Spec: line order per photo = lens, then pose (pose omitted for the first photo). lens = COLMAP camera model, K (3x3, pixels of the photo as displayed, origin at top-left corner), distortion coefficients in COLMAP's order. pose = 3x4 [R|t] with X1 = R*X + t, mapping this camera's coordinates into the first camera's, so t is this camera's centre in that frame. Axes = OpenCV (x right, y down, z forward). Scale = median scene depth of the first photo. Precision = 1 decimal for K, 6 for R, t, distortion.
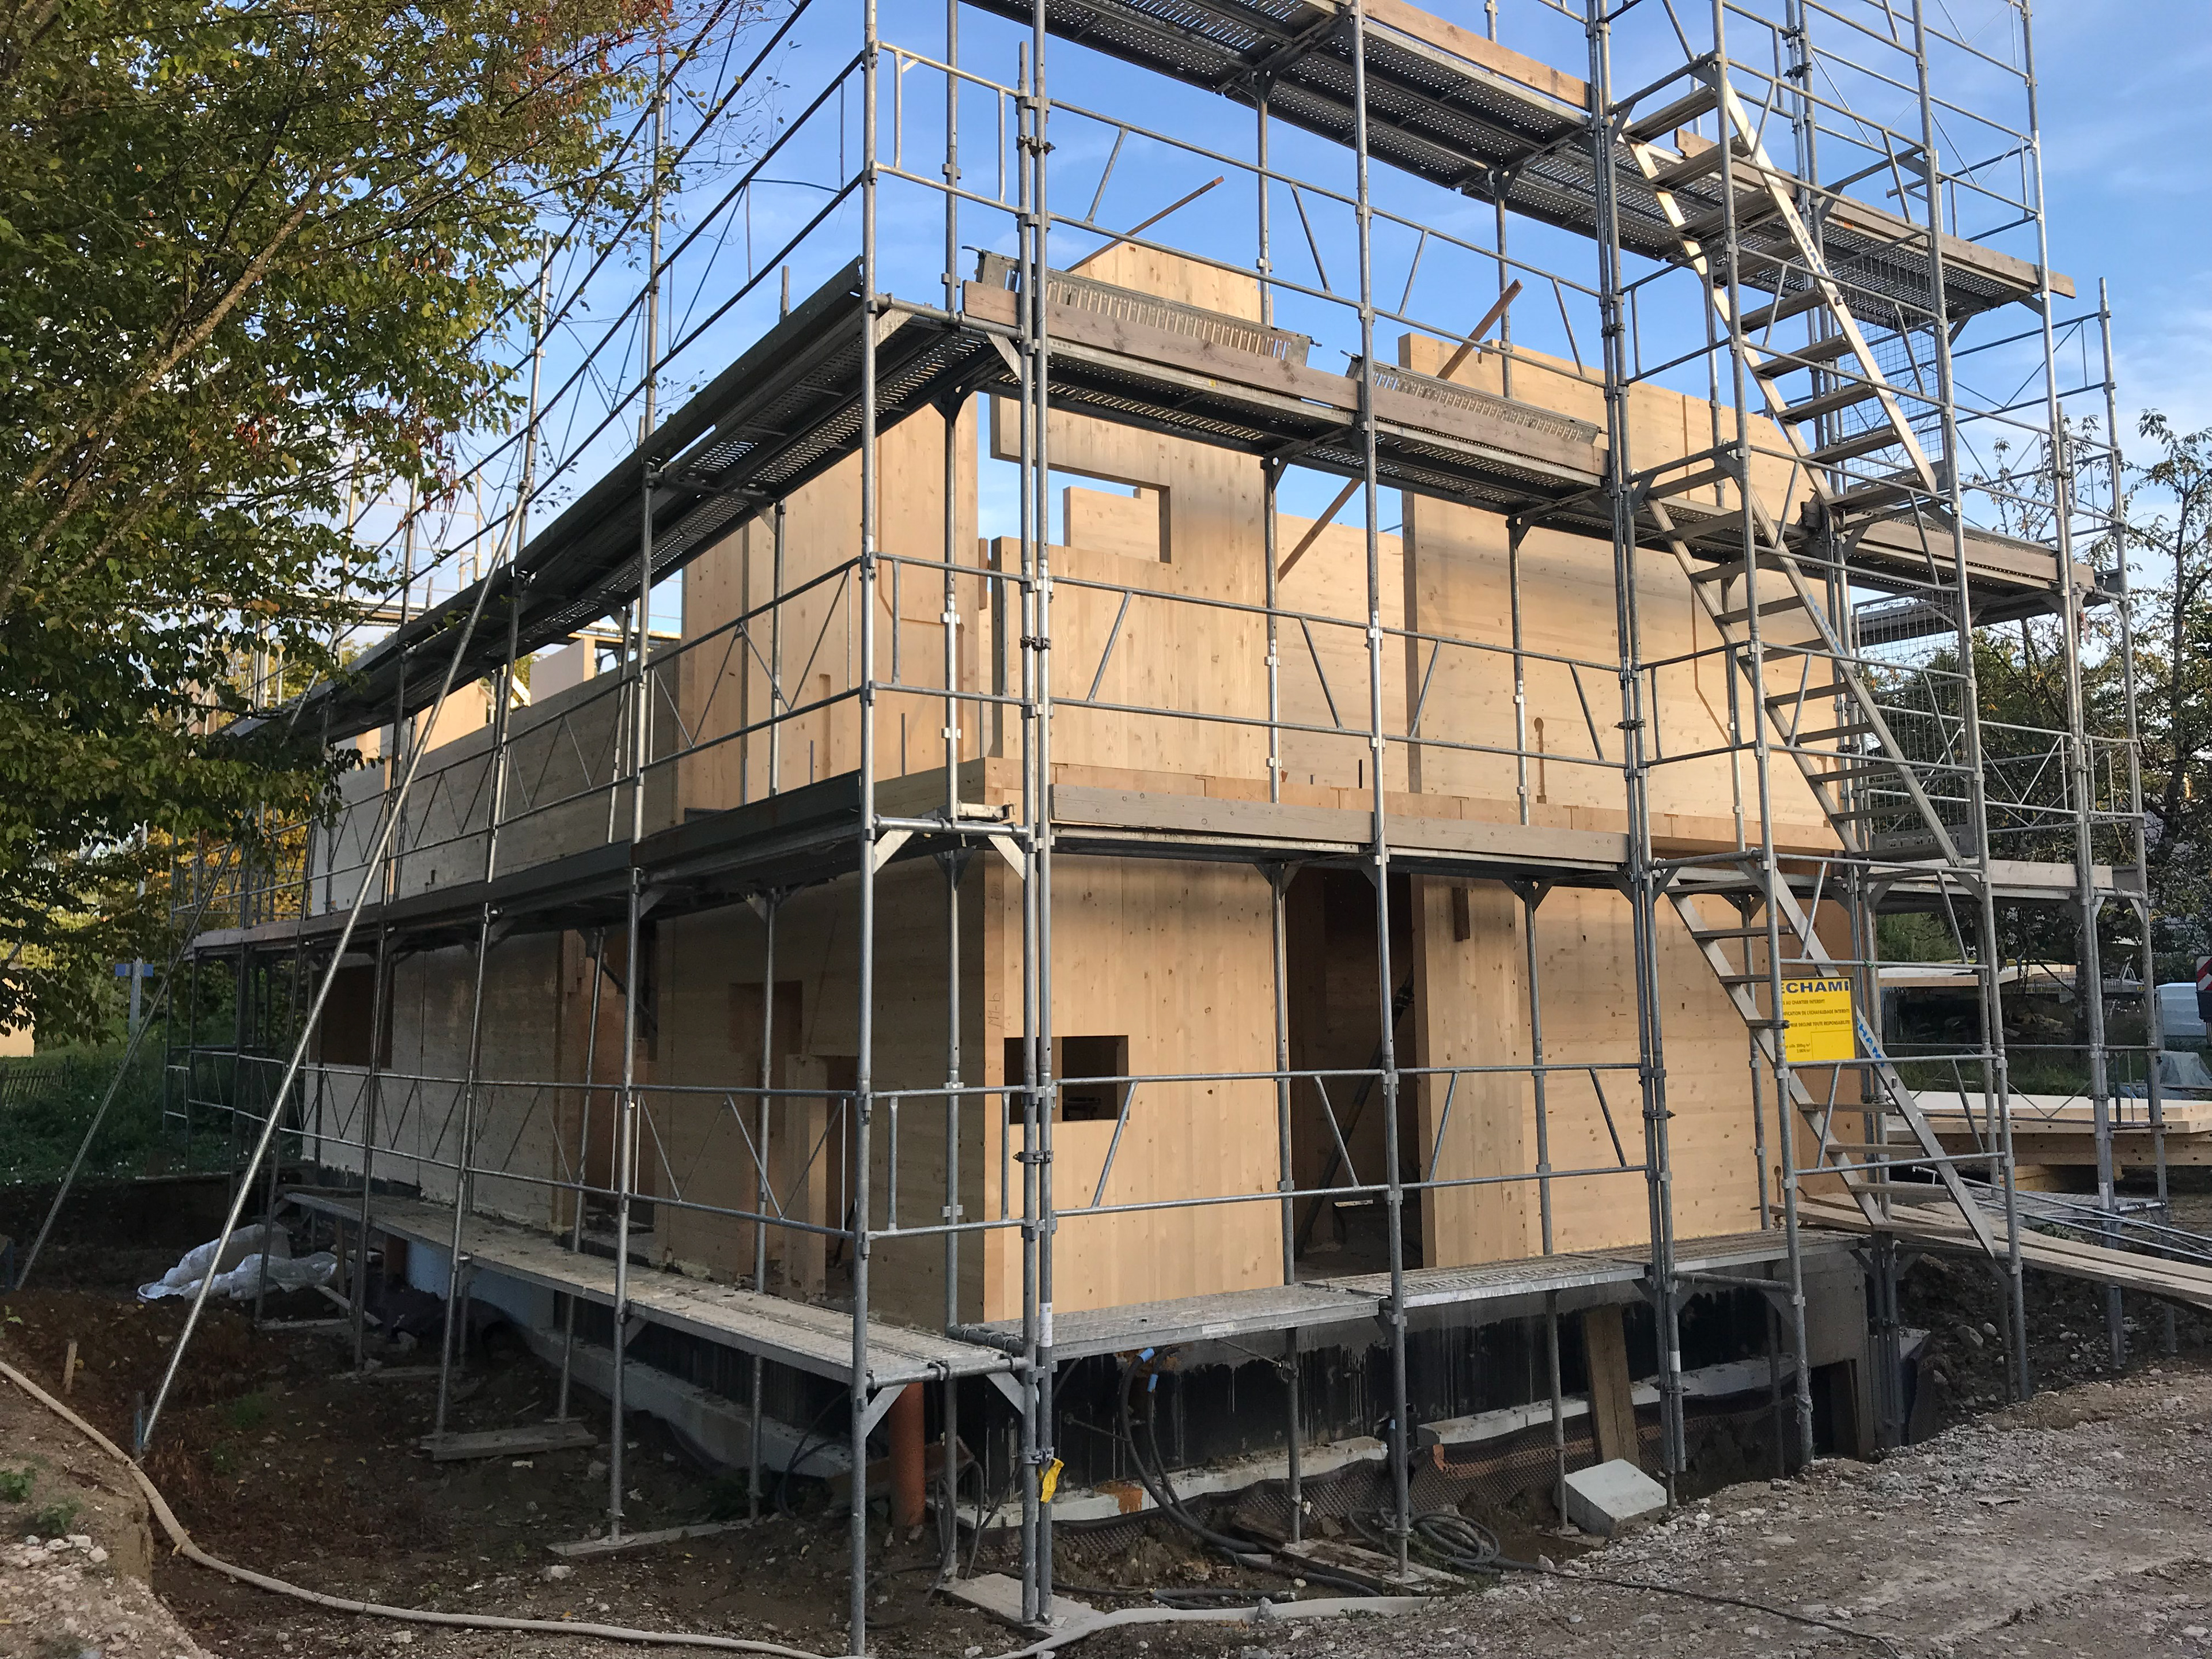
lens RADIAL K [[1809.7, 0, 1190.6], [0, 1809.7, 823.2], [0, 0, 1]] dist [0.070286, -0.081387]
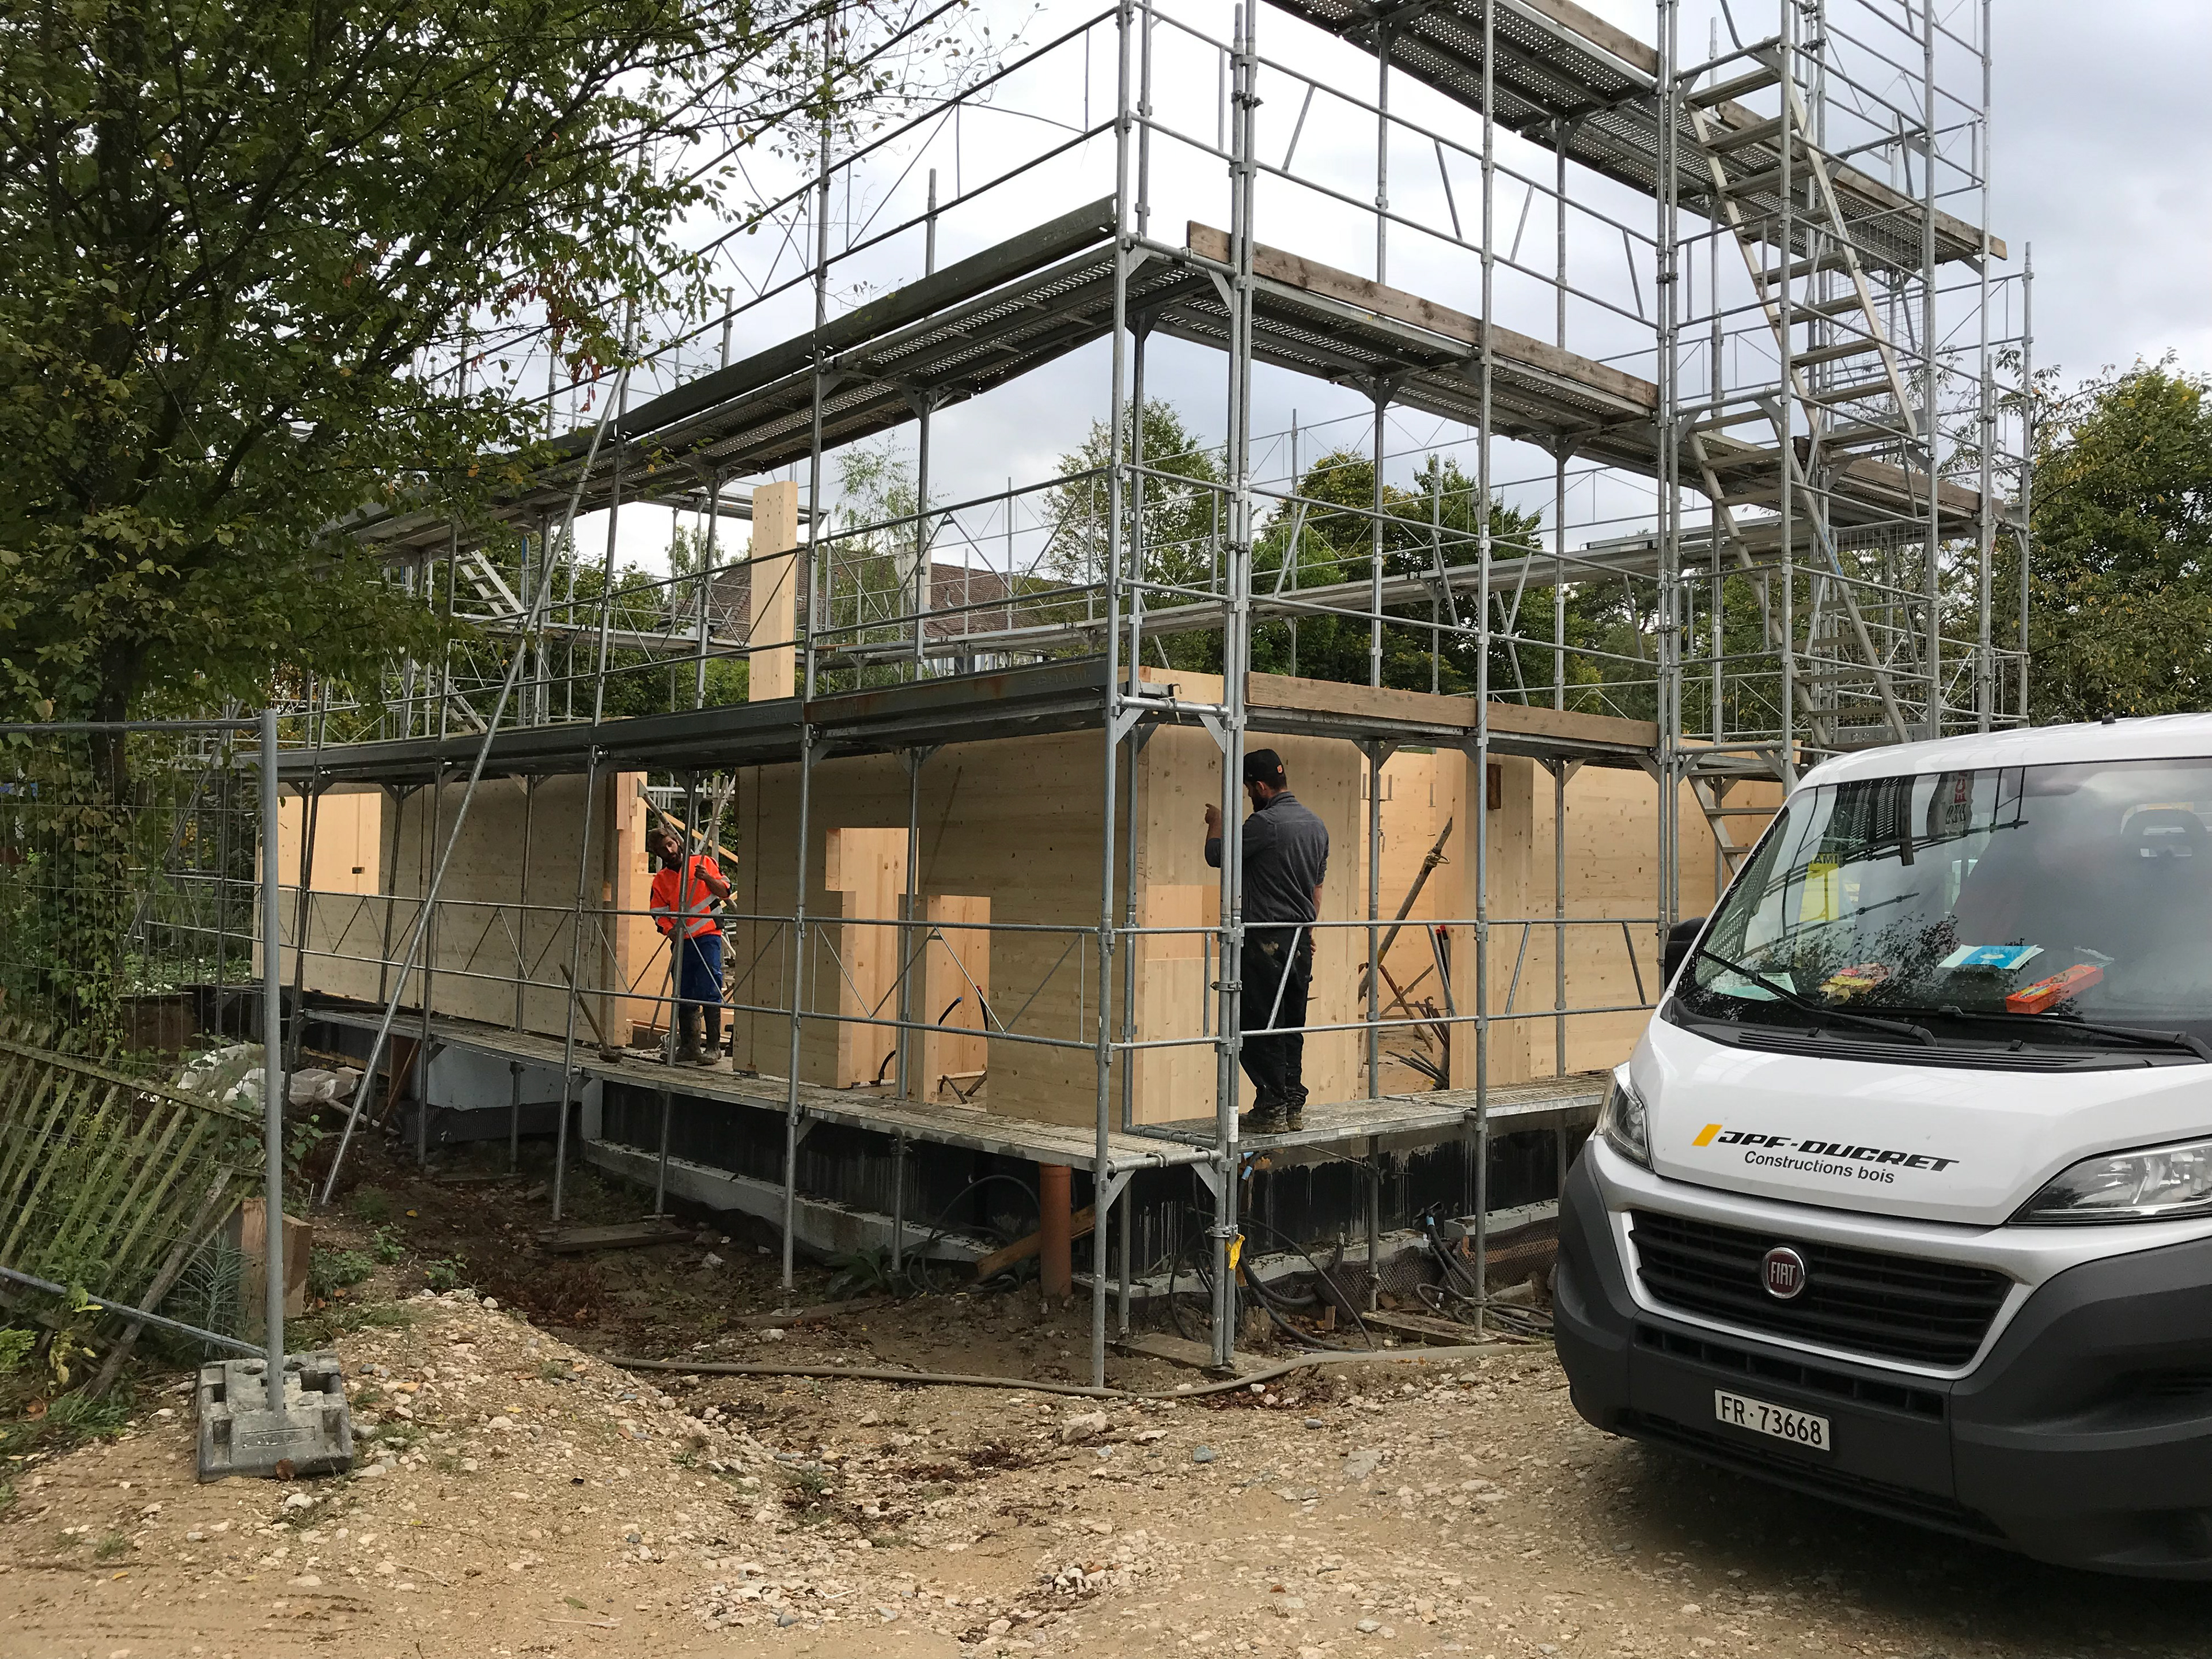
lens RADIAL K [[1809.7, 0, 1190.6], [0, 1809.7, 823.2], [0, 0, 1]] dist [0.070286, -0.081387]
pose [[0.991799, 0.028682, 0.124551, -0.196232], [-0.038541, 0.996249, 0.077480, -0.008934], [-0.121862, -0.081645, 0.989183, -0.118165]]
